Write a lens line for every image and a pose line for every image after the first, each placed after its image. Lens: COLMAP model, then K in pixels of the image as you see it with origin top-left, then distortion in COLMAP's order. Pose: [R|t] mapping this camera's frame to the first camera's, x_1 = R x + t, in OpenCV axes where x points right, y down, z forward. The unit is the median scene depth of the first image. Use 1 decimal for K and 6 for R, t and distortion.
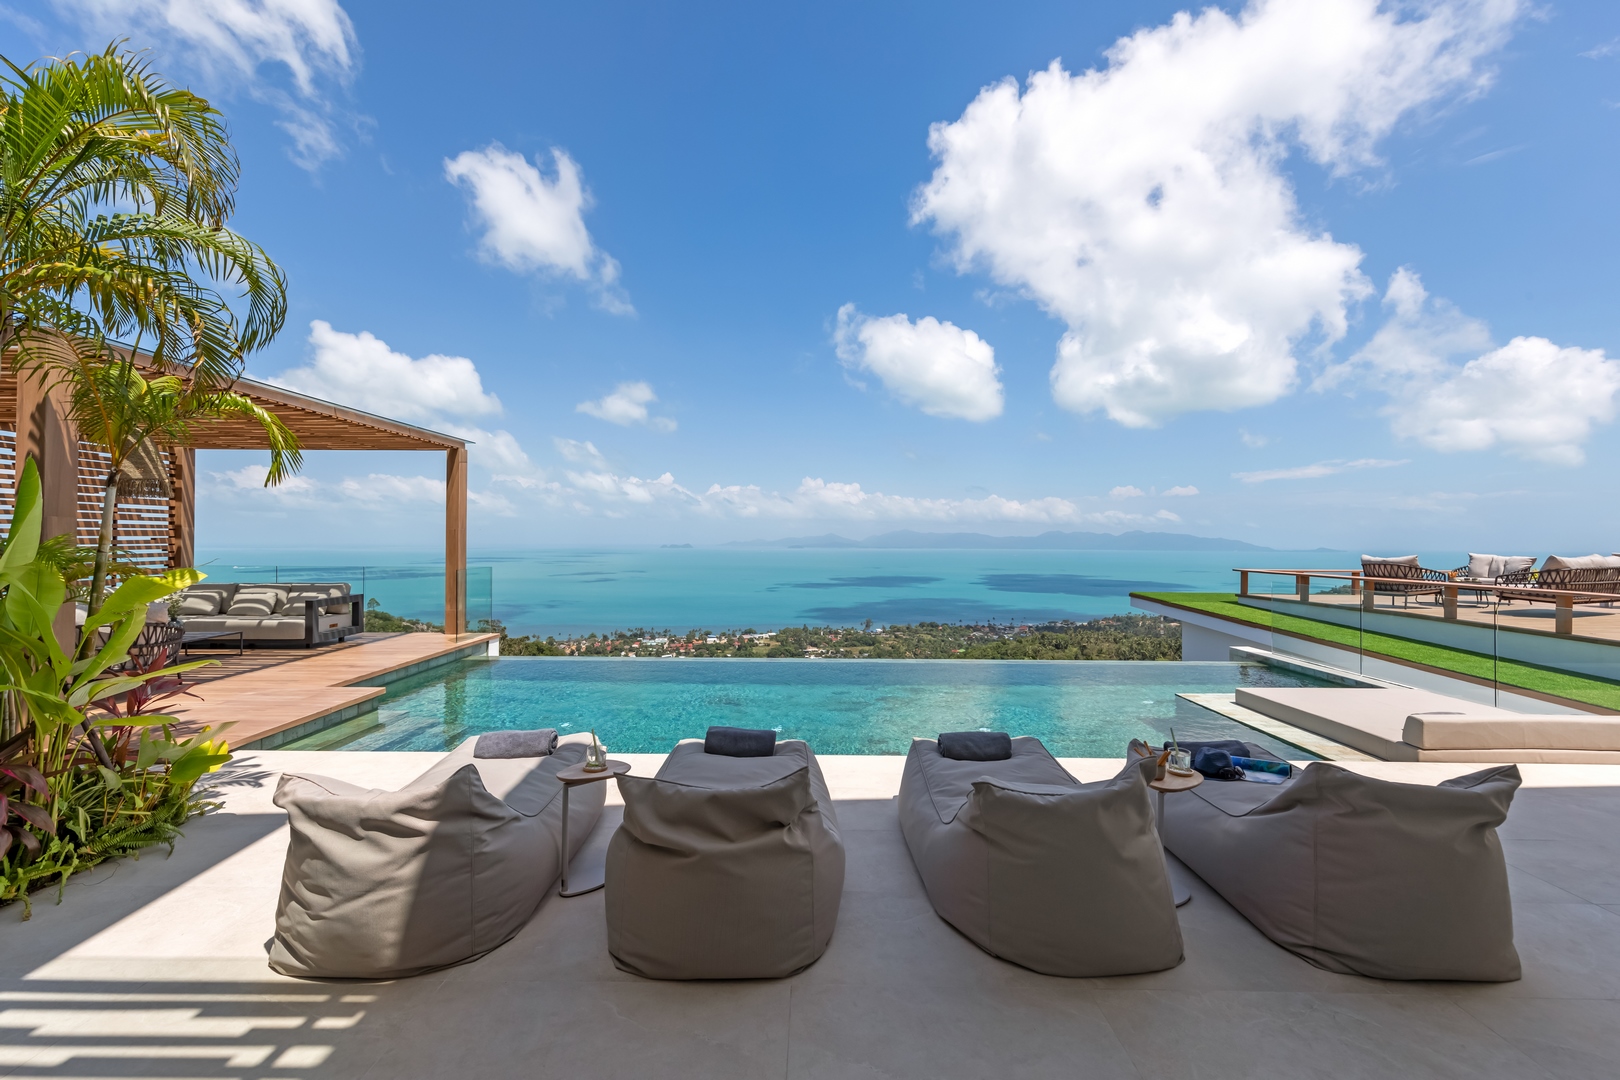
lens RADIAL K [[650.1, 0, 808.2], [0, 650.1, 535.8], [0, 0, 1]] dist [0.000941, 0.000559]
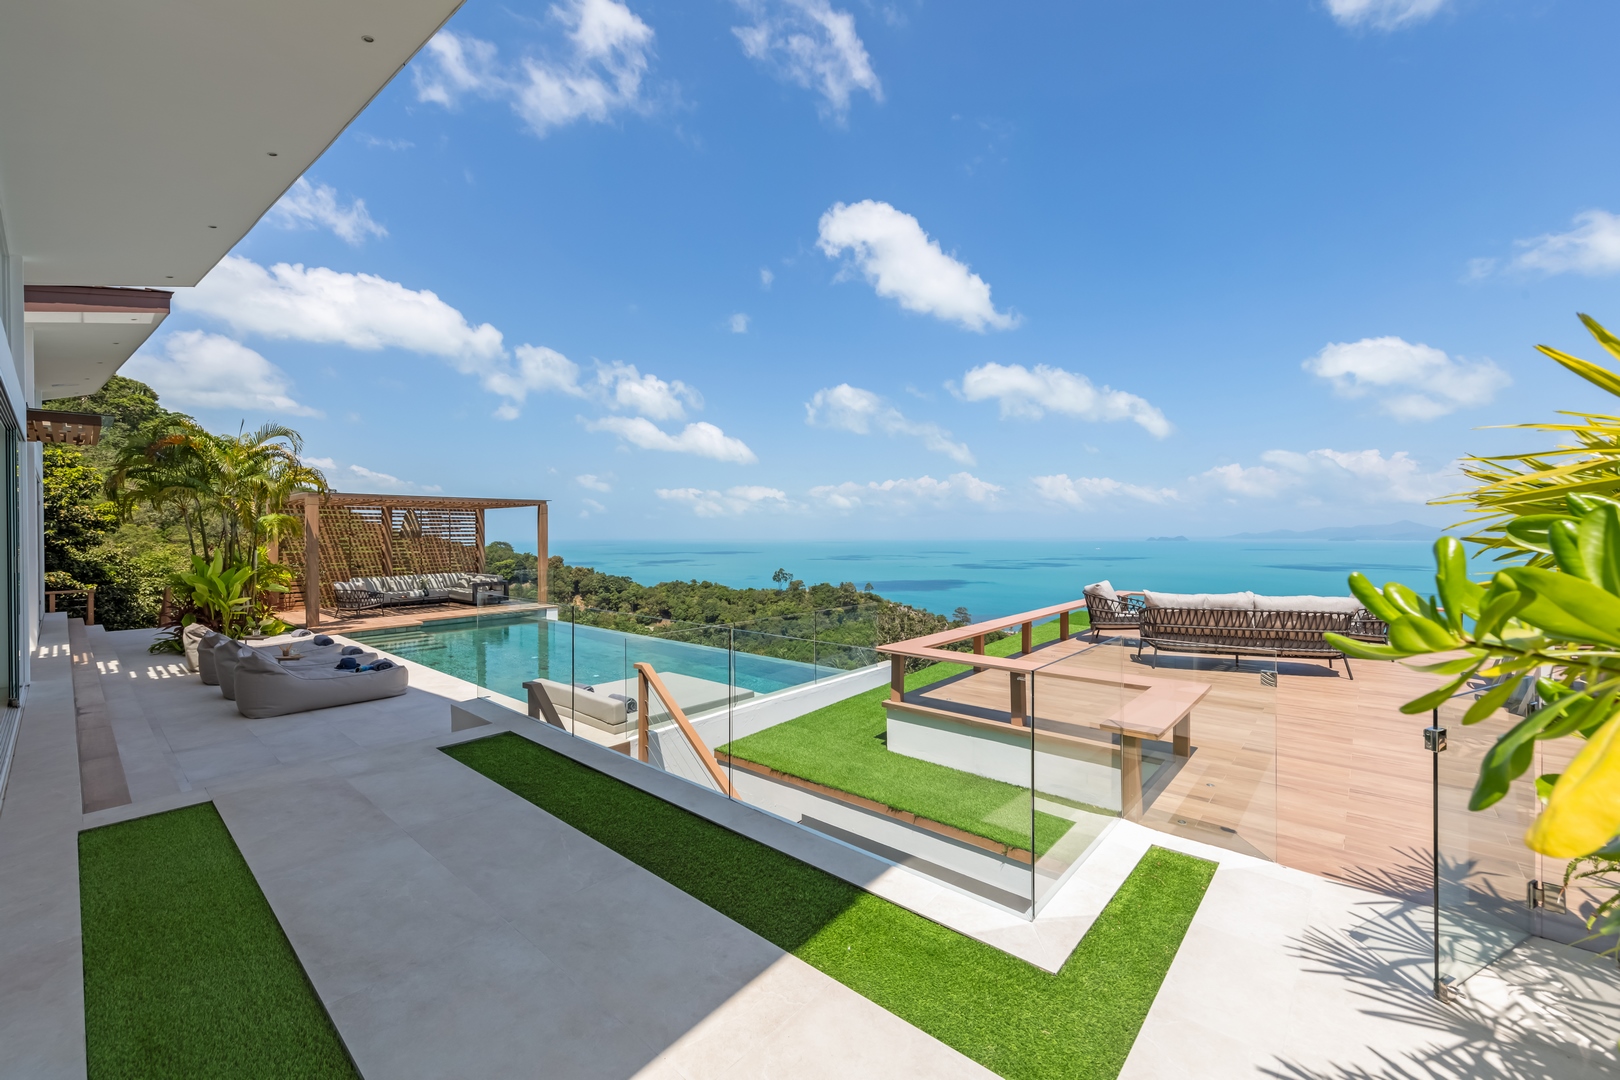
lens RADIAL K [[650.1, 0, 808.2], [0, 650.1, 535.8], [0, 0, 1]] dist [0.000941, 0.000559]
pose [[0.758532, -0.005698, -0.651611, 1.289012], [0.012838, 0.999898, 0.006201, -0.048725], [0.651510, -0.013069, 0.758528, 0.087071]]
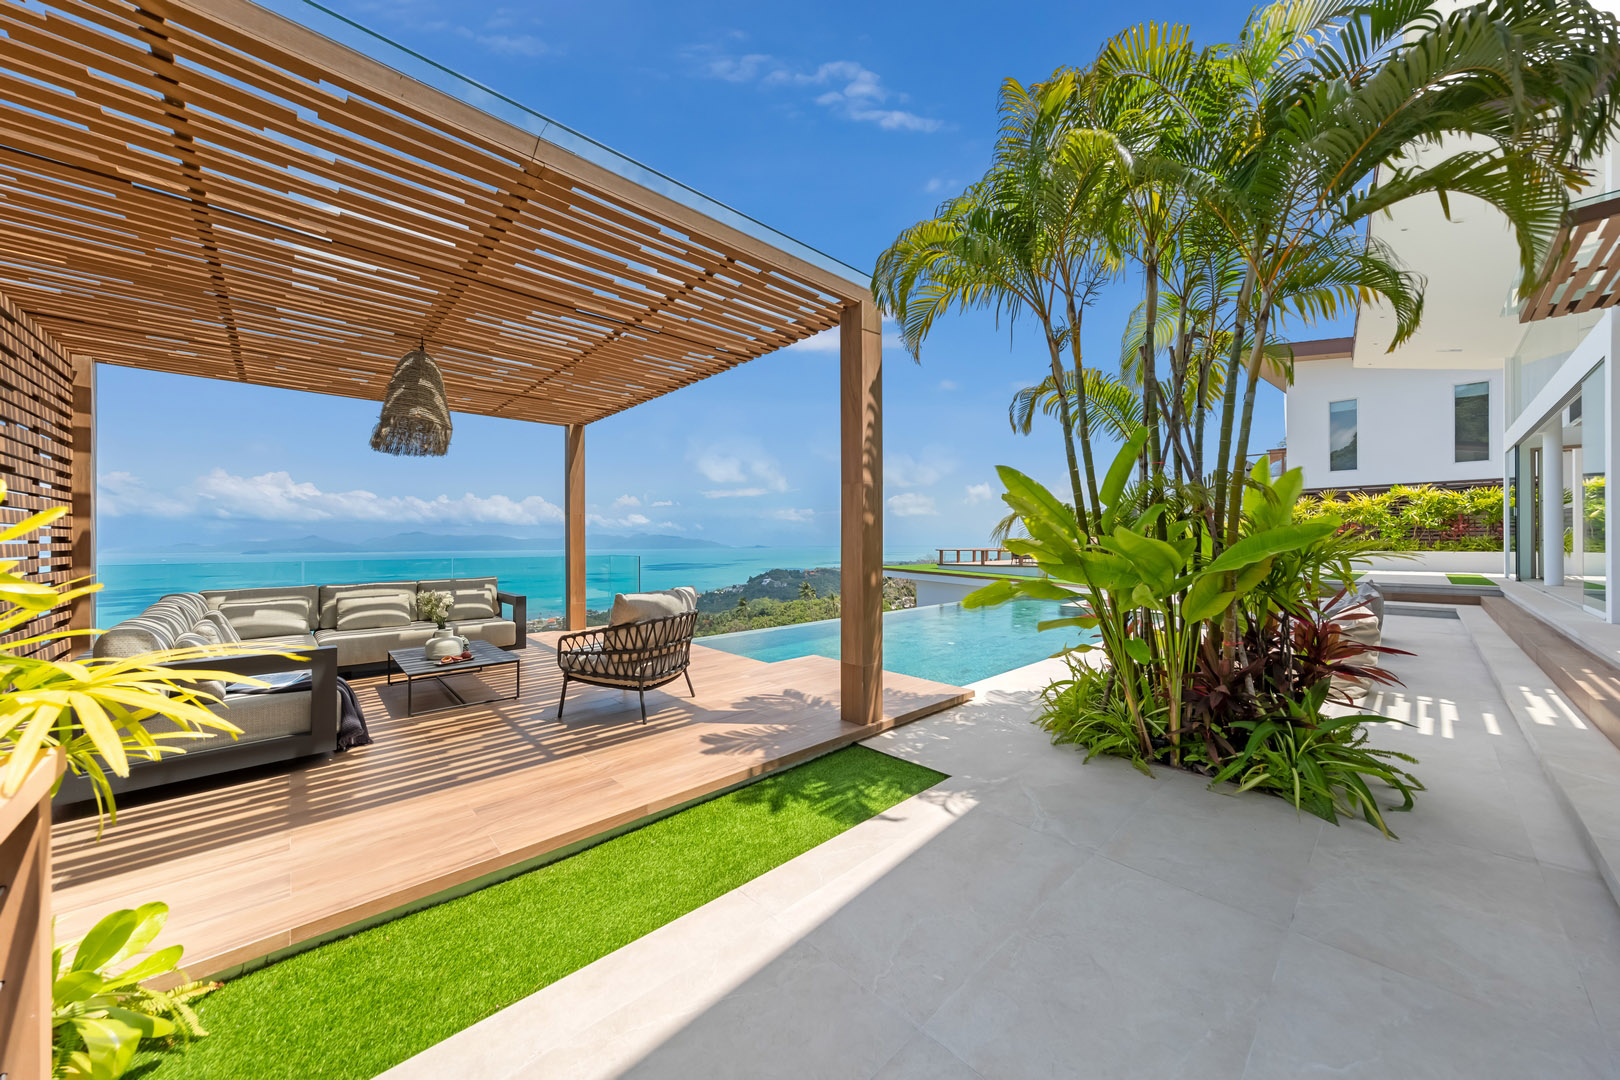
lens RADIAL K [[556.2, 0, 810.0], [0, 556.2, 540.0], [0, 0, 1]] dist [-0.000152, -0.000012]
pose [[0.727540, -0.006385, 0.686036, -0.882625], [0.004199, 0.999979, 0.004853, 0.022992], [-0.686052, -0.000650, 0.727552, 0.202873]]
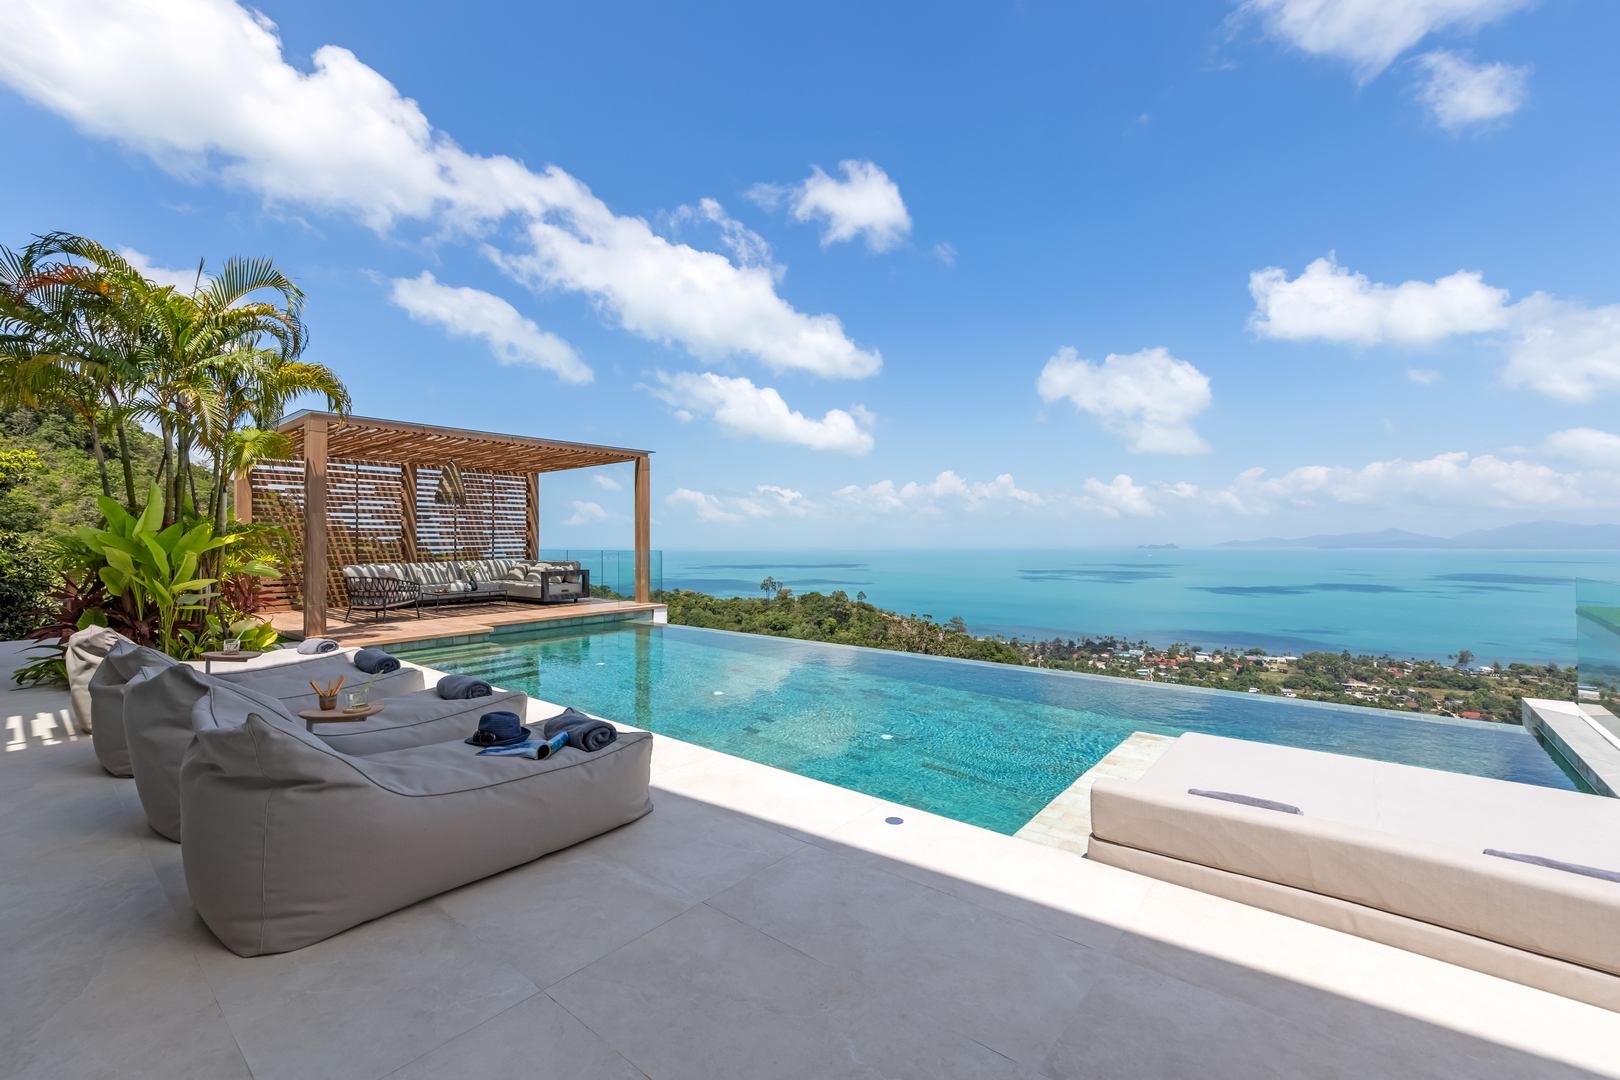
lens RADIAL K [[670.5, 0, 807.5], [0, 670.5, 531.1], [0, 0, 1]] dist [-0.000428, -0.000578]
pose [[0.775900, -0.017311, -0.630618, 0.560796], [0.012293, 0.999849, -0.012322, 0.030788], [0.630736, 0.001809, 0.775995, 0.187095]]
